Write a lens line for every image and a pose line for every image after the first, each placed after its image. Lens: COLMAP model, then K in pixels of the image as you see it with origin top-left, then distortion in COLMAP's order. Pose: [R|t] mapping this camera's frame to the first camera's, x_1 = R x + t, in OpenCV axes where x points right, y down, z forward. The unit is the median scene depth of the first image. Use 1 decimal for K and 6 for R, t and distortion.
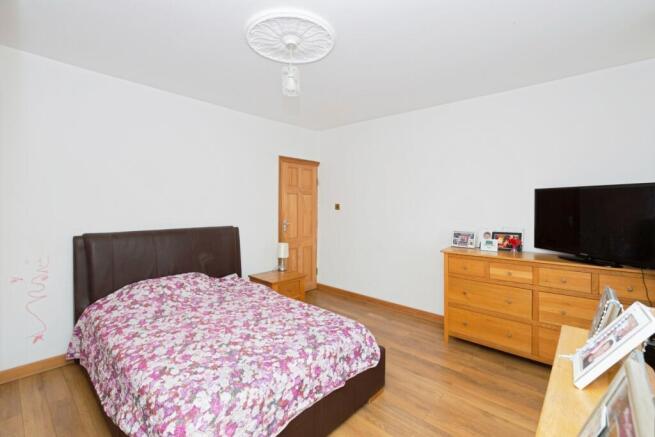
lens RADIAL K [[290.3, 0, 323.0], [0, 290.3, 208.5], [0, 0, 1]] dist [0.000169, 0.000211]
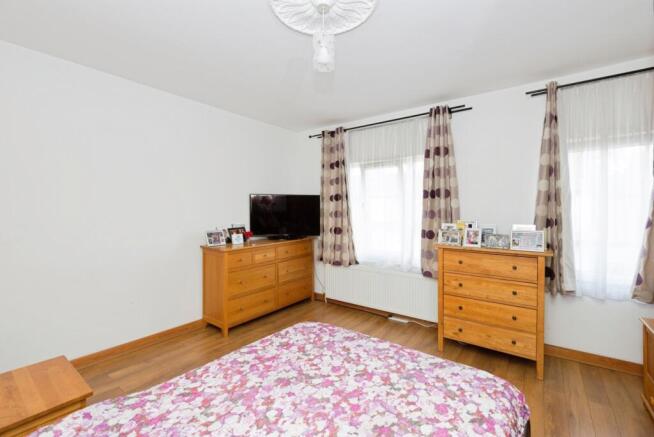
lens RADIAL K [[289.8, 0, 322.5], [0, 289.8, 208.6], [0, 0, 1]] dist [0.000169, 0.000211]
pose [[-0.082408, -0.004796, 0.996587, -0.930200], [0.009315, 0.999941, 0.005583, -0.005363], [-0.996555, 0.009744, -0.082359, 1.069788]]
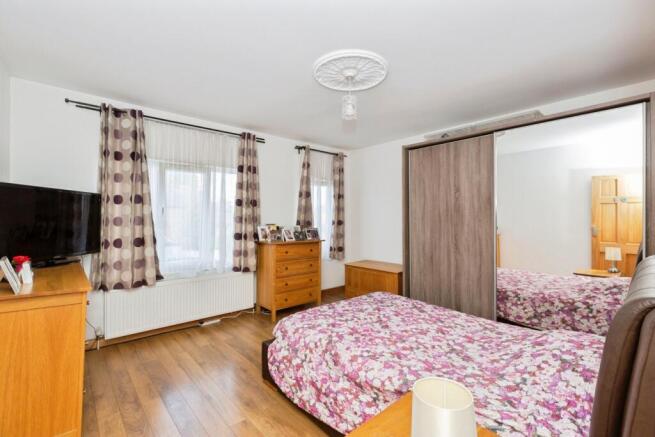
lens RADIAL K [[290.3, 0, 323.0], [0, 290.3, 208.5], [0, 0, 1]] dist [0.000169, 0.000211]
pose [[-0.992323, -0.006656, 0.123493, -0.151174], [-0.009301, 0.999739, -0.020853, 0.001355], [-0.123322, -0.021842, -0.992126, 2.185010]]
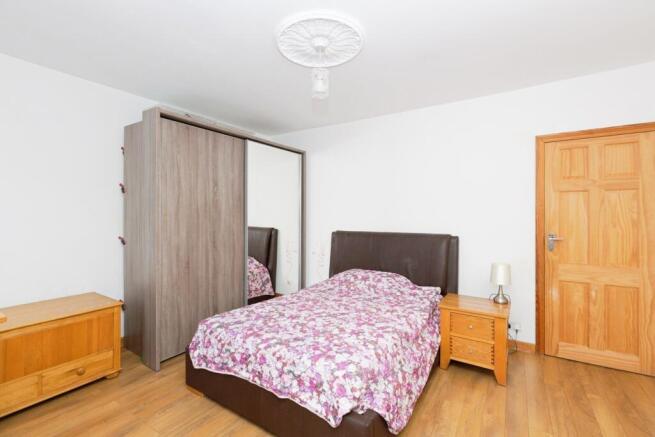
lens RADIAL K [[297.5, 0, 328.7], [0, 297.5, 206.9], [0, 0, 1]] dist [-0.002111, -0.000087]
pose [[0.167780, -0.036165, -0.985161, 0.911188], [-0.012601, 0.999167, -0.038825, 0.028159], [0.985744, 0.018928, 0.167184, 0.845684]]
